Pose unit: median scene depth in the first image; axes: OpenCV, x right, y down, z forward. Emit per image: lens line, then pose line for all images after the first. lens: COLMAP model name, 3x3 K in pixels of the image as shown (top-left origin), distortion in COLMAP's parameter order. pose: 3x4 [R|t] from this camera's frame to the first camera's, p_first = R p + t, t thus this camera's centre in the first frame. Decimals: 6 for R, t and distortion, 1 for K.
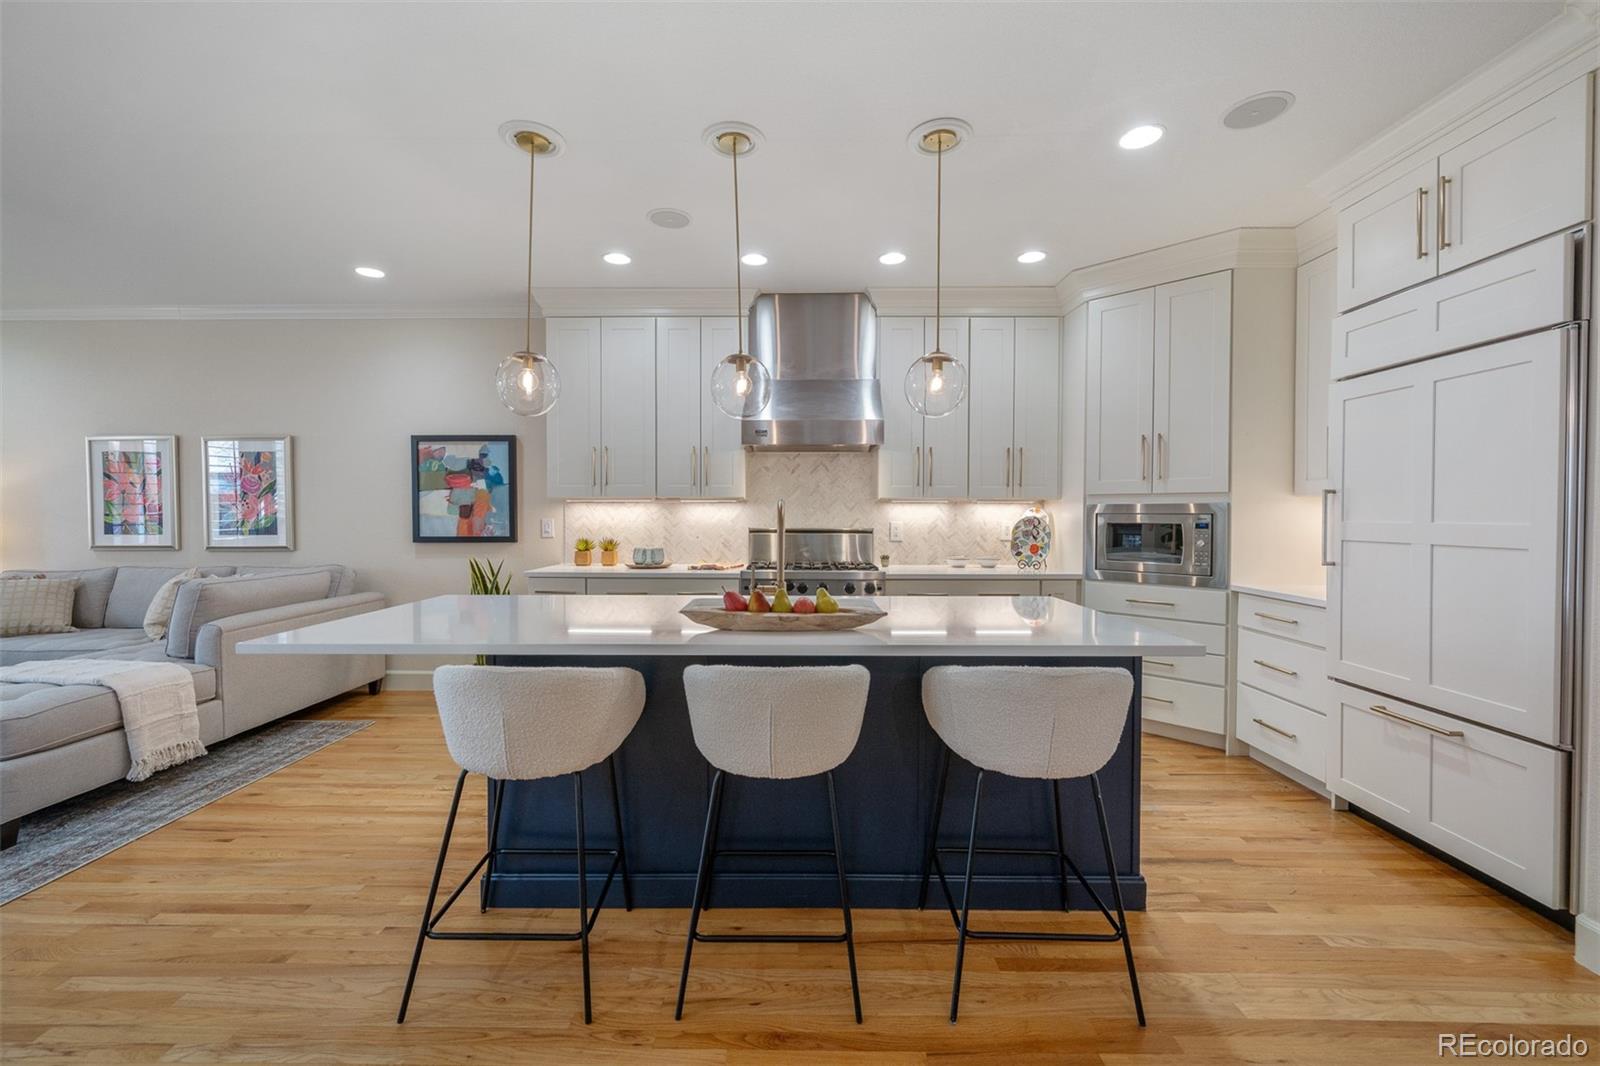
lens RADIAL K [[621.9, 0, 786.1], [0, 621.9, 520.4], [0, 0, 1]] dist [-0.013133, -0.000063]
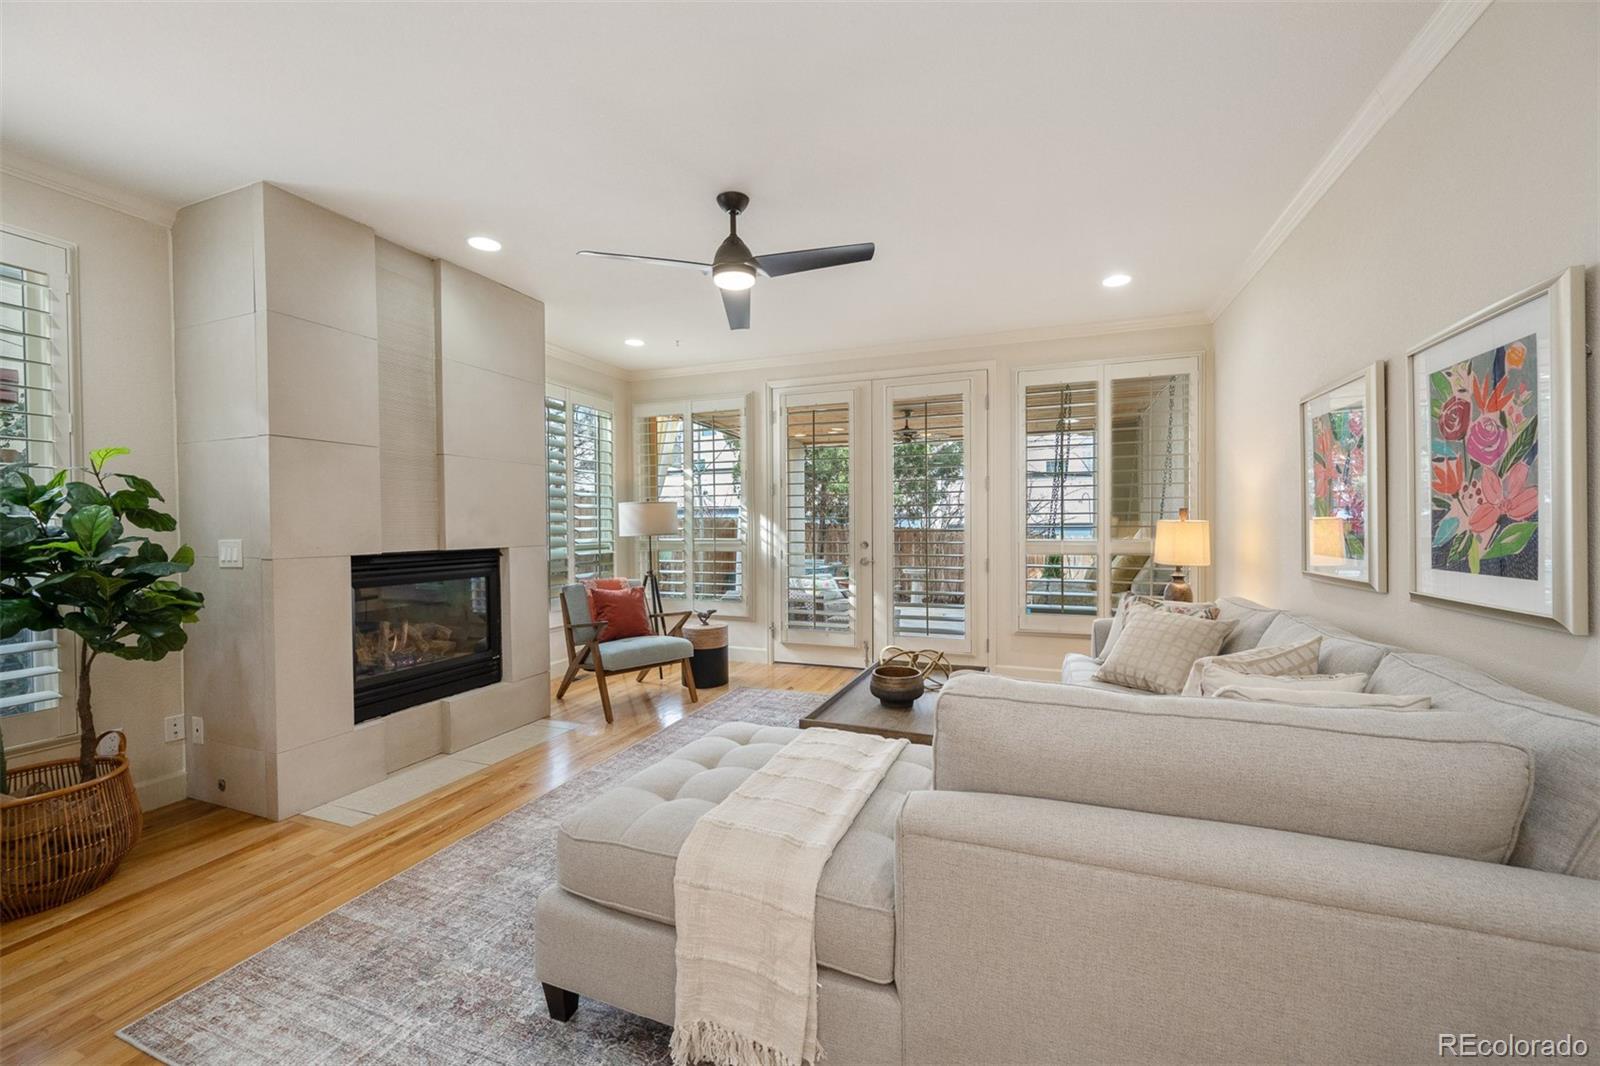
lens RADIAL K [[595.8, 0, 805.6], [0, 595.8, 540.6], [0, 0, 1]] dist [-0.000571, -0.000115]
pose [[-0.342930, 0.027194, -0.938967, -0.385546], [-0.002403, 0.999552, 0.029826, -0.007032], [0.939358, 0.012485, -0.342712, 0.742880]]
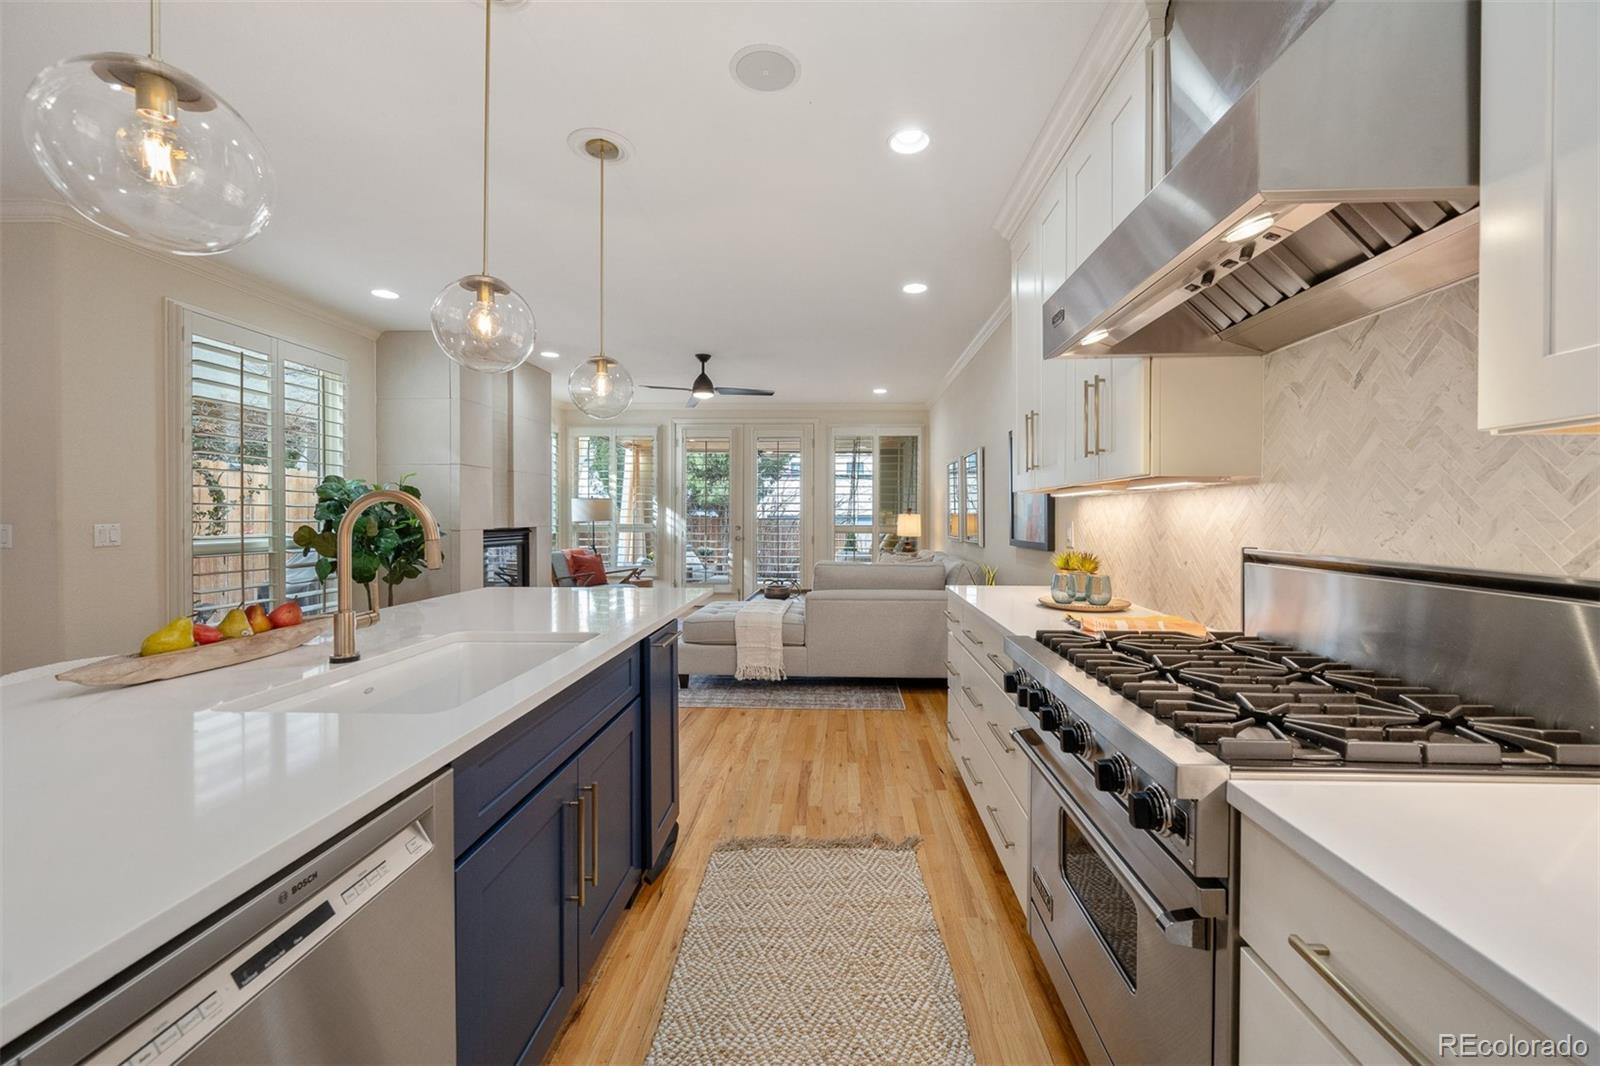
lens RADIAL K [[609.7, 0, 829.8], [0, 609.7, 520.1], [0, 0, 1]] dist [0.000591, 0.000025]
pose [[0.006299, 0.007906, -0.999949, 0.319190], [-0.012740, 0.999888, 0.007826, -0.005921], [0.999899, 0.012690, 0.006399, 0.722484]]
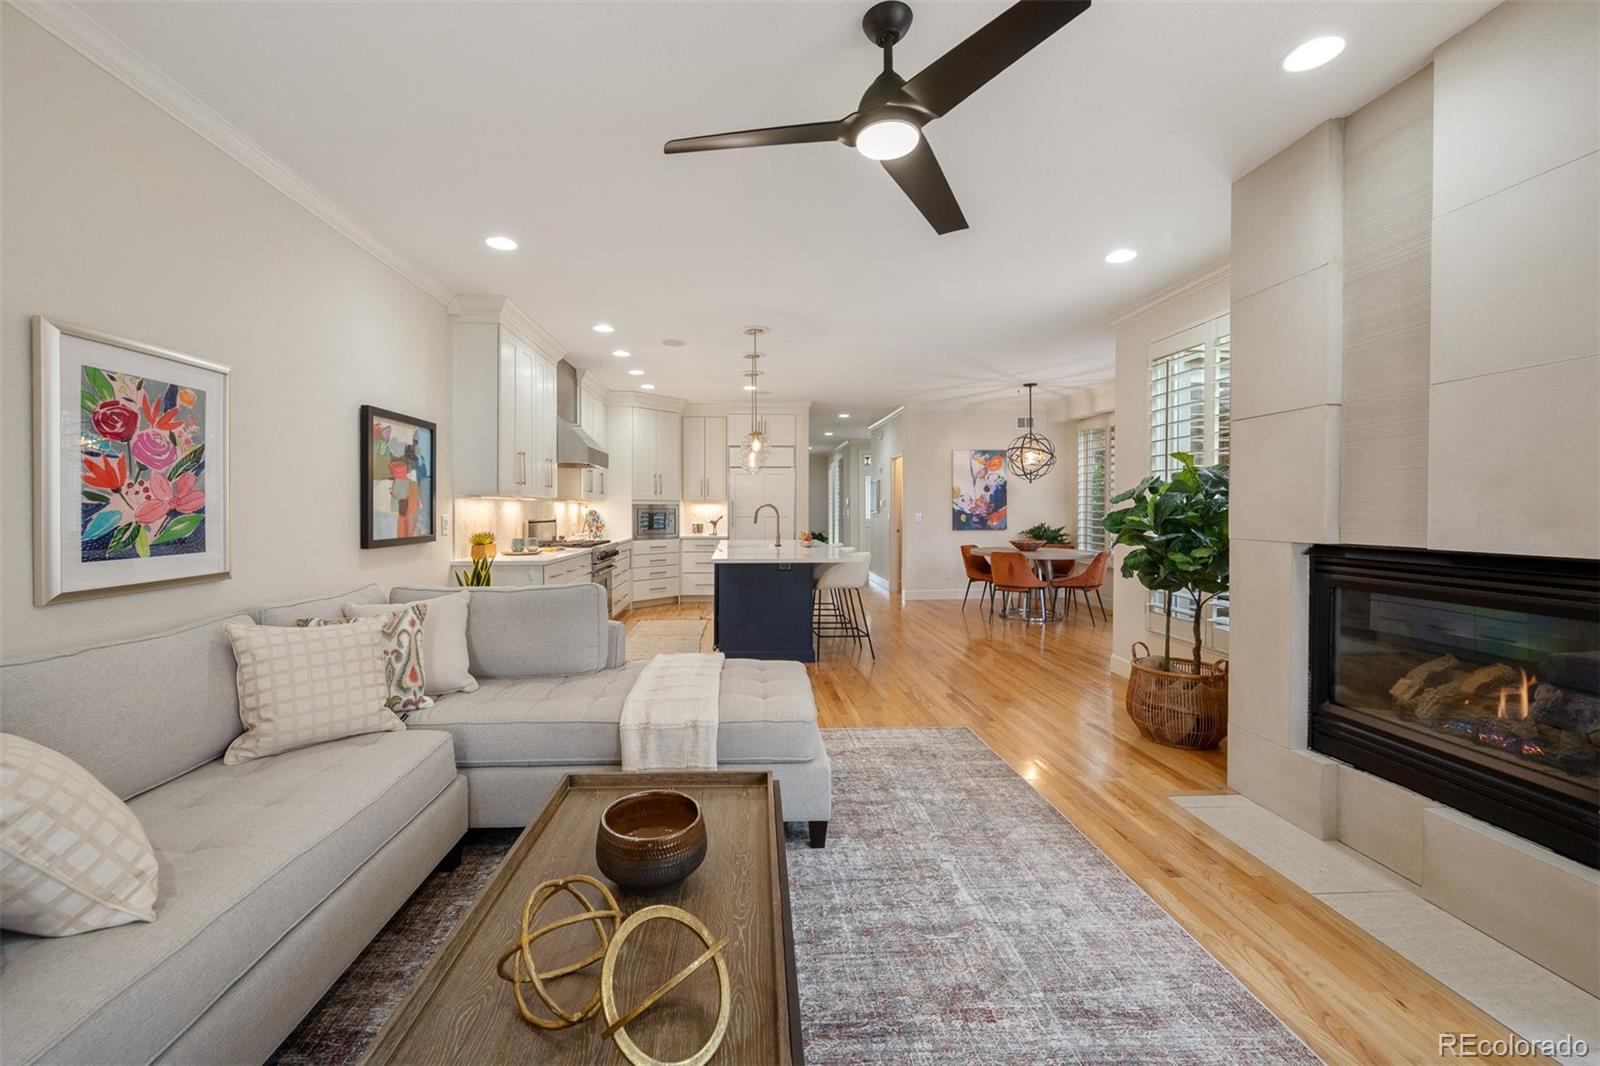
lens RADIAL K [[656.0, 0, 782.7], [0, 656.0, 520.5], [0, 0, 1]] dist [0.000002, 0.000045]
pose [[-0.072920, -0.019155, 0.997154, -1.430846], [0.012100, 0.999725, 0.020089, -0.008157], [-0.997264, 0.013531, -0.072668, 0.559675]]
